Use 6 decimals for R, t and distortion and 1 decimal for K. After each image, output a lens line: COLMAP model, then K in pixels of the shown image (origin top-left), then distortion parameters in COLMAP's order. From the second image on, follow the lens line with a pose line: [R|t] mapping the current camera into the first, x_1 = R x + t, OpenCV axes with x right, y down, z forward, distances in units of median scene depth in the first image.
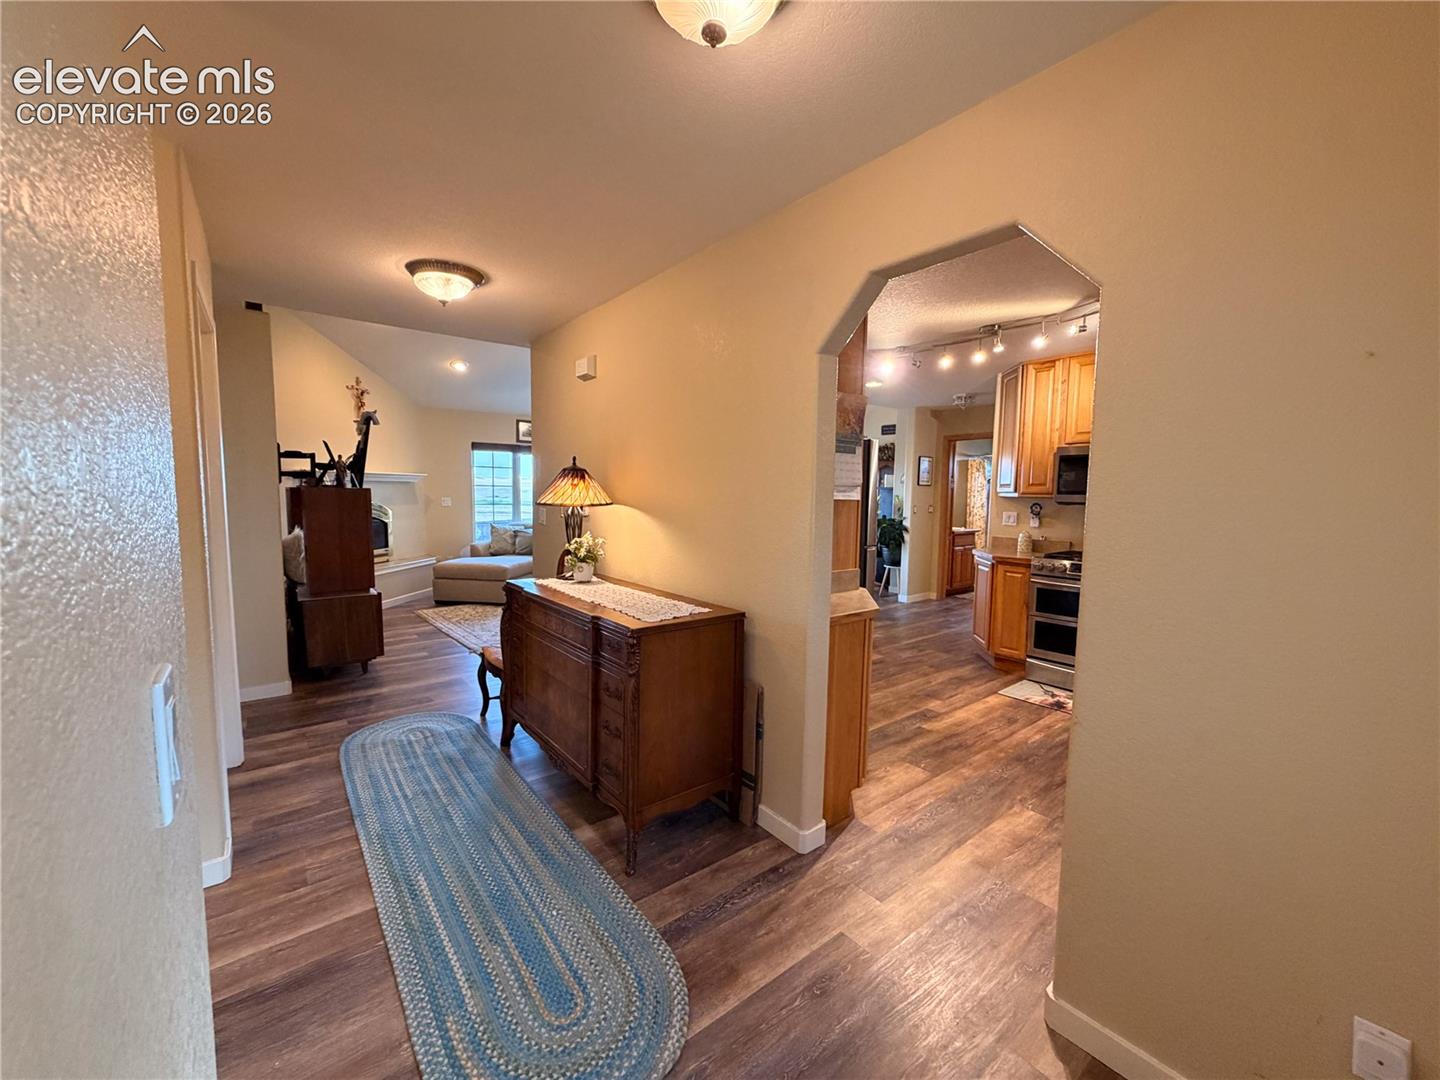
lens RADIAL K [[570.7, 0, 720.0], [0, 570.7, 539.8], [0, 0, 1]] dist [-0.000183, 0.000008]
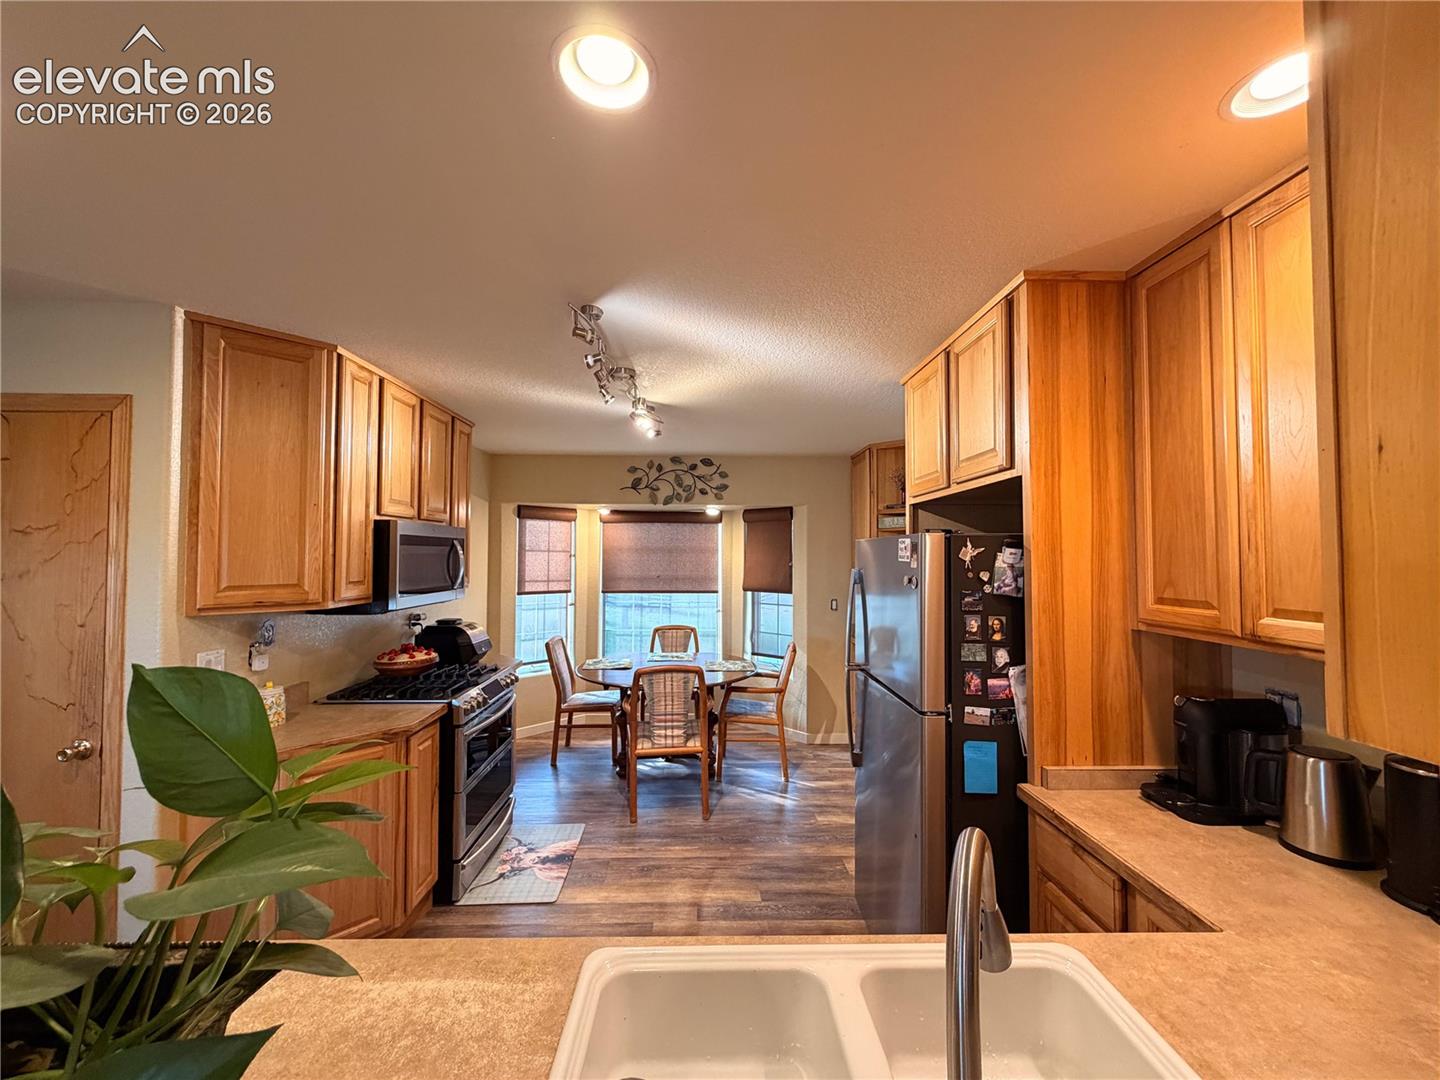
lens RADIAL K [[570.7, 0, 715.7], [0, 570.7, 536.2], [0, 0, 1]] dist [-0.000183, 0.000008]
pose [[-0.799318, 0.005790, 0.600881, -0.055755], [0.040341, 0.998215, 0.044044, -0.169345], [-0.599553, 0.059445, -0.798125, 1.368943]]
